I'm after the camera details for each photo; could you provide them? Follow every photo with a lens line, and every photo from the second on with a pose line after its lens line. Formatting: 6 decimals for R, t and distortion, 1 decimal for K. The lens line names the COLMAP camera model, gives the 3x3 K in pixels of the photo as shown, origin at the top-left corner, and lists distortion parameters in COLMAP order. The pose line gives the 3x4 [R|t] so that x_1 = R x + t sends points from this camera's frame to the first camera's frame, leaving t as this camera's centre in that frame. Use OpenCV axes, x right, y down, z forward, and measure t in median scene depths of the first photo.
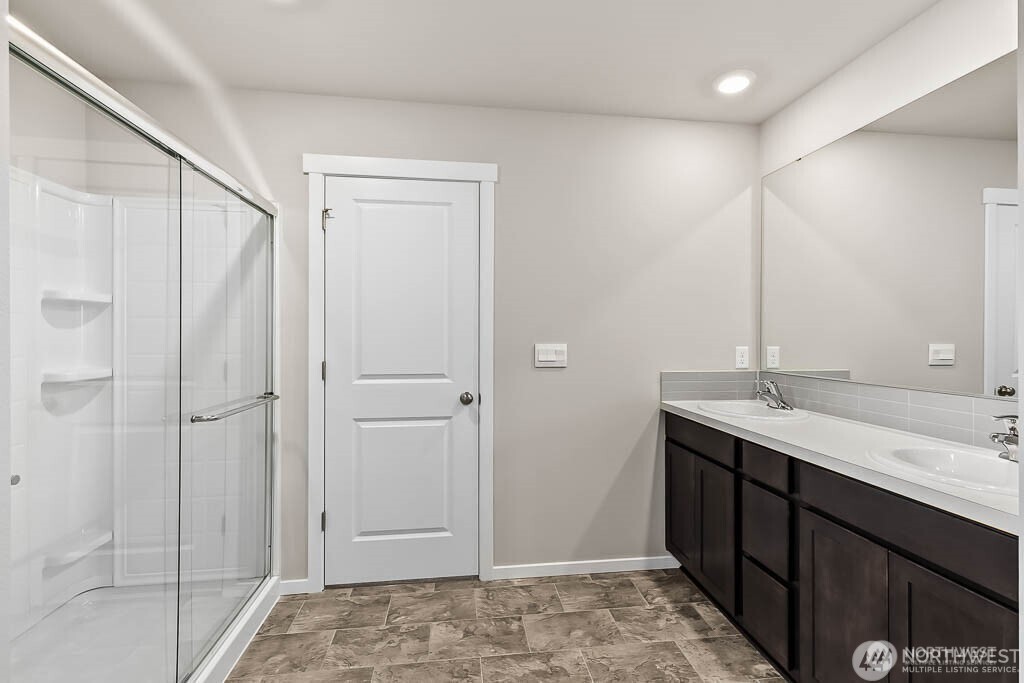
lens RADIAL K [[469.4, 0, 519.5], [0, 469.4, 338.8], [0, 0, 1]] dist [-0.001399, -0.000143]
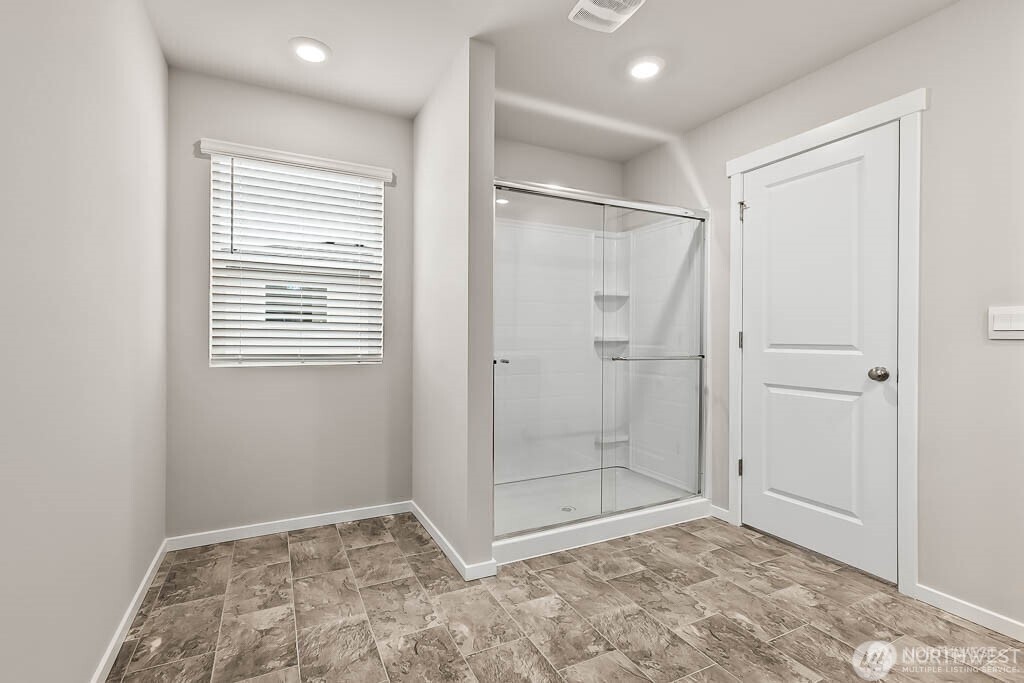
lens RADIAL K [[469.4, 0, 519.5], [0, 469.4, 338.8], [0, 0, 1]] dist [-0.001399, -0.000143]
pose [[0.341405, 0.003387, -0.939910, 0.503094], [-0.002164, 0.999994, 0.002818, 0.063746], [0.939914, 0.001072, 0.341410, 0.075096]]
